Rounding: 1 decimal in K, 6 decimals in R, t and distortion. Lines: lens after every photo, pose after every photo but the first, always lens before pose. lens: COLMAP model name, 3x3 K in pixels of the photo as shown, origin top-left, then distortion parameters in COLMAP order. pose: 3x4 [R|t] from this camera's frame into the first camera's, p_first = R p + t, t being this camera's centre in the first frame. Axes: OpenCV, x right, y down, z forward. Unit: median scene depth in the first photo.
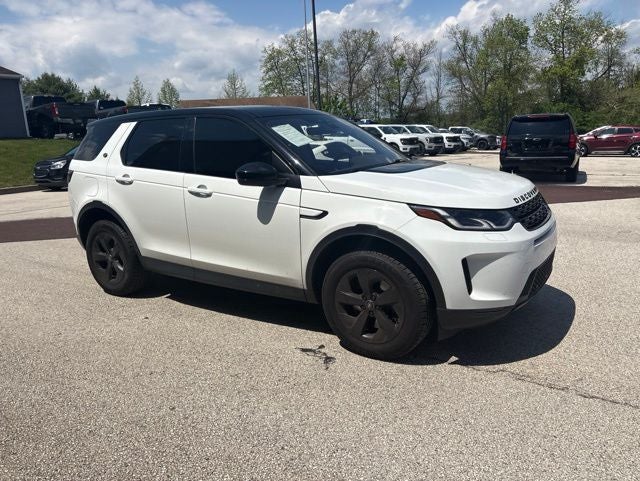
lens RADIAL K [[482.2, 0, 324.7], [0, 482.2, 240.3], [0, 0, 1]] dist [0.058512, -0.068215]
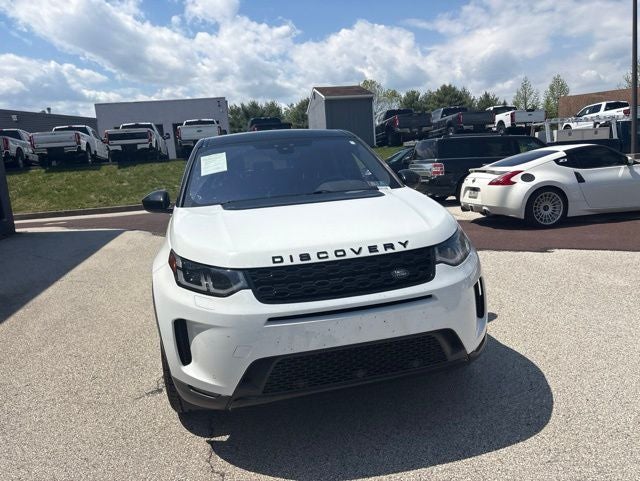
lens RADIAL K [[482.6, 0, 321.3], [0, 482.6, 225.9], [0, 0, 1]] dist [0.011868, -0.002876]
pose [[0.709838, 0.088606, -0.698770, 0.625575], [-0.107311, 0.994079, 0.017042, -0.100669], [0.696143, 0.062888, 0.715144, 0.338209]]
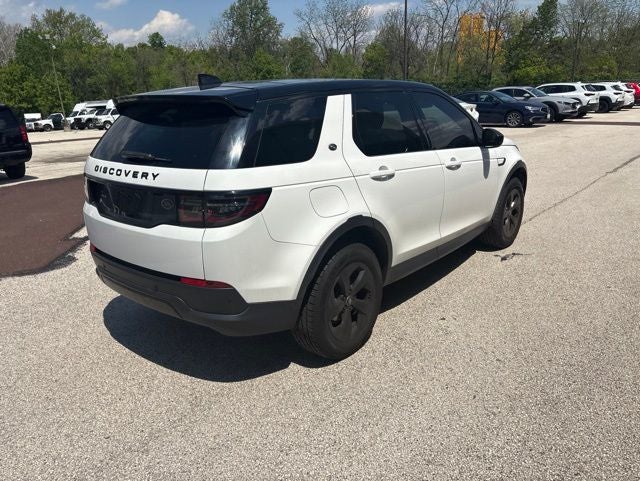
lens RADIAL K [[482.2, 0, 324.7], [0, 482.2, 240.3], [0, 0, 1]] dist [0.058512, -0.068215]
pose [[0.125035, -0.255400, 0.958716, -1.041357], [0.251042, 0.942999, 0.218473, -0.191881], [-0.959867, 0.213361, 0.182024, 0.883369]]
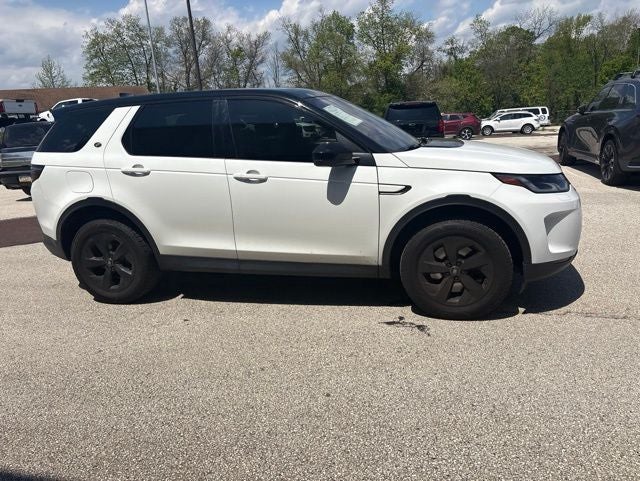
lens RADIAL K [[483.6, 0, 325.4], [0, 483.6, 231.3], [0, 0, 1]] dist [0.050680, -0.055979]
pose [[0.945188, -0.090550, 0.313719, -0.339414], [0.090833, 0.995771, 0.013747, 0.004168], [-0.313637, 0.015503, 0.949416, 0.043911]]
